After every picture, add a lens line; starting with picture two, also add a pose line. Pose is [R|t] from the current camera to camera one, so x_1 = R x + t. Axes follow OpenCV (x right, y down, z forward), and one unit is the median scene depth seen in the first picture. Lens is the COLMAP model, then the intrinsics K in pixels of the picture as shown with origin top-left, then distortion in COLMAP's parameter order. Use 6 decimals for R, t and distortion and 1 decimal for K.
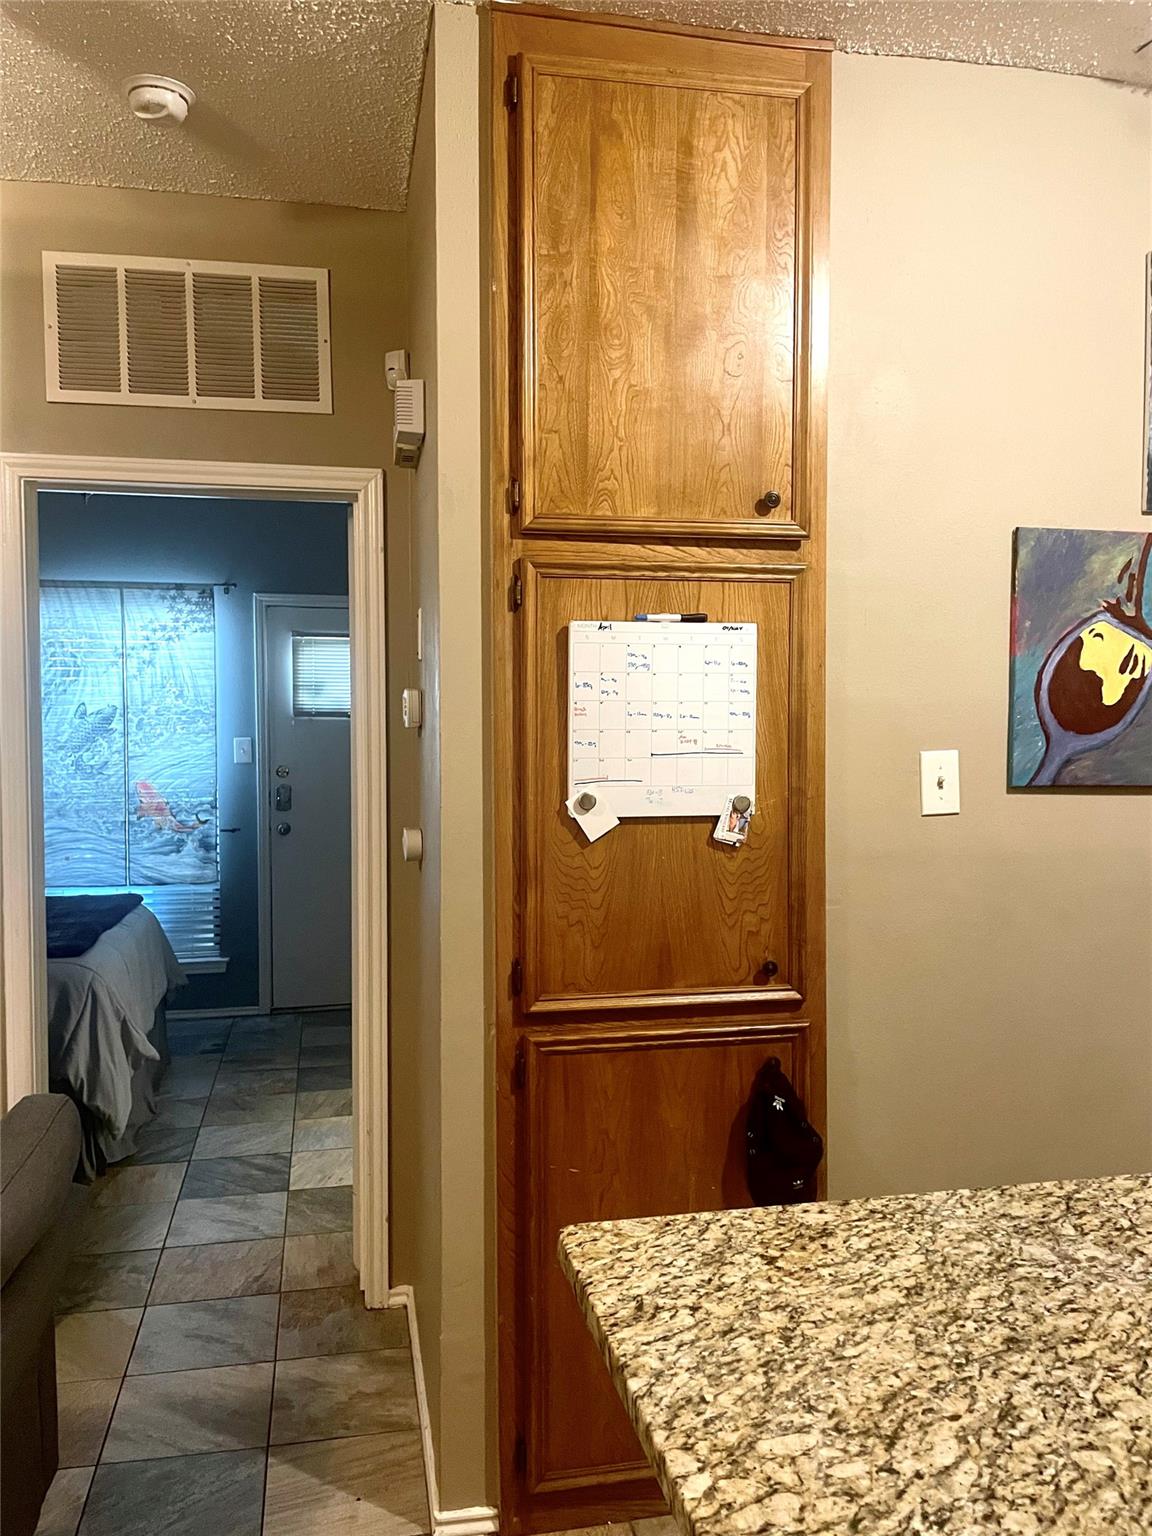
lens RADIAL K [[1186.1, 0, 580.9], [0, 1186.1, 760.6], [0, 0, 1]] dist [0.094128, -0.141831]
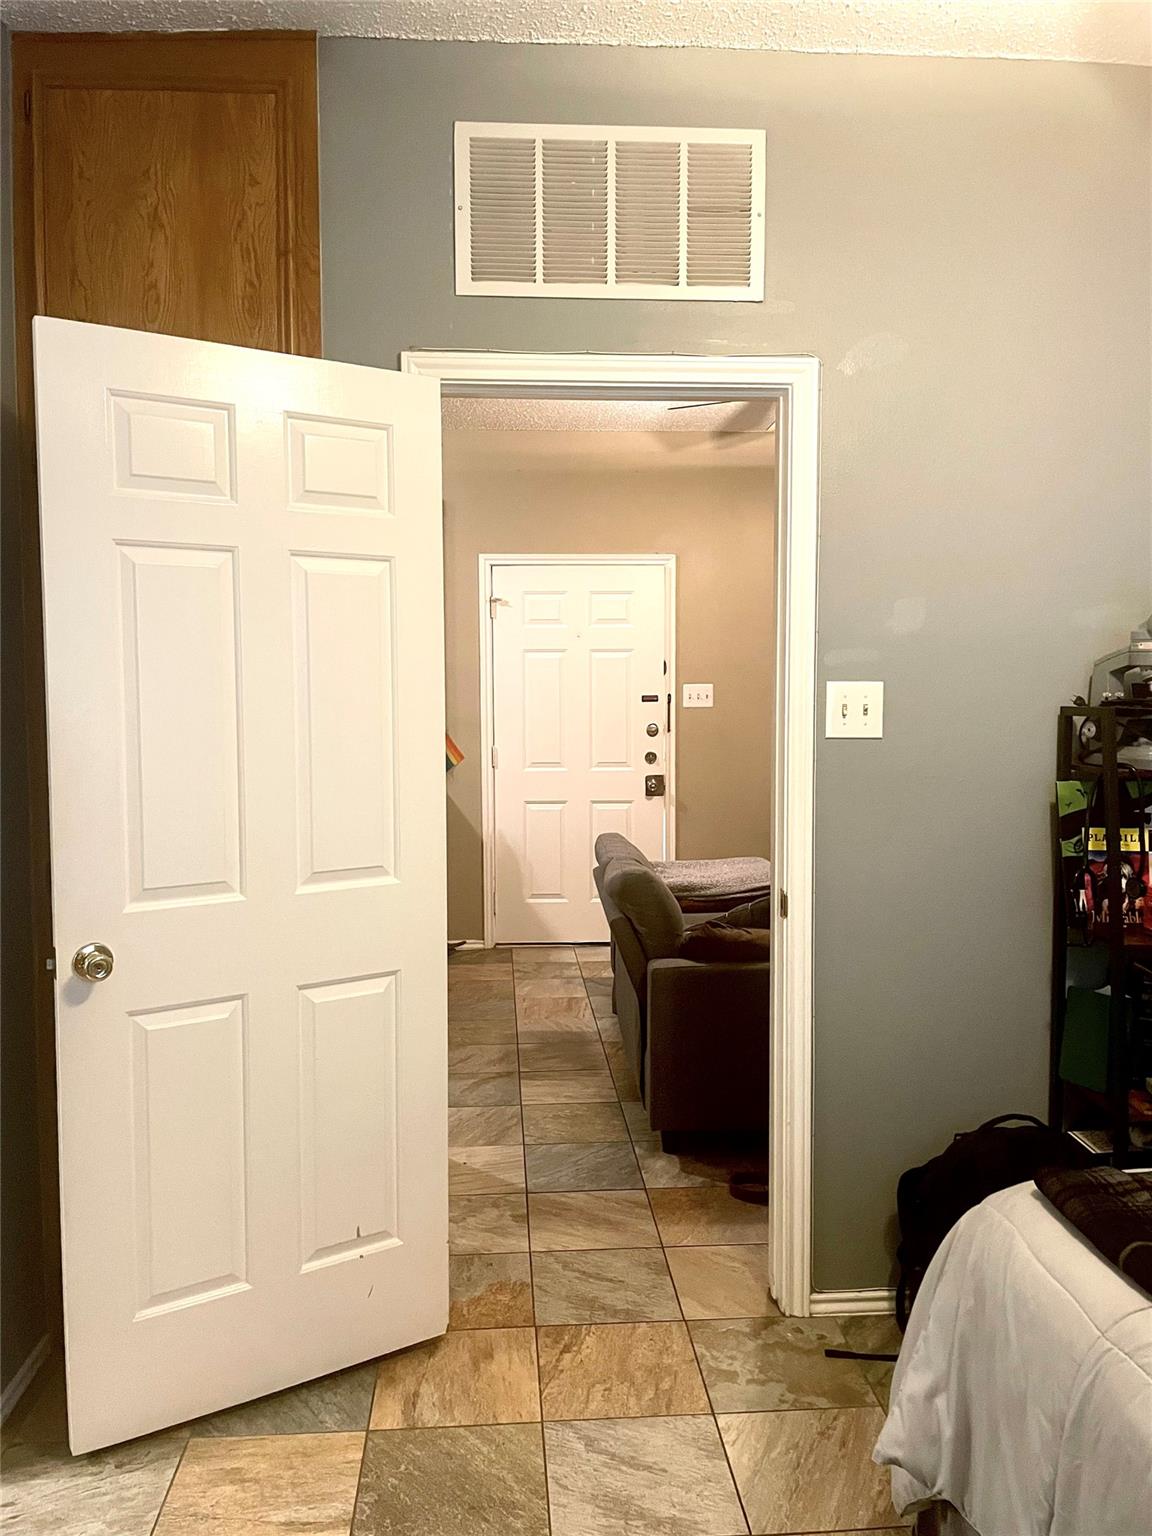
lens RADIAL K [[1186.1, 0, 580.9], [0, 1186.1, 760.6], [0, 0, 1]] dist [0.094128, -0.141831]
pose [[-0.990939, 0.004161, 0.134247, -0.426186], [0.015266, 0.996532, 0.081795, -0.025334], [-0.133441, 0.083104, -0.987566, 1.932509]]
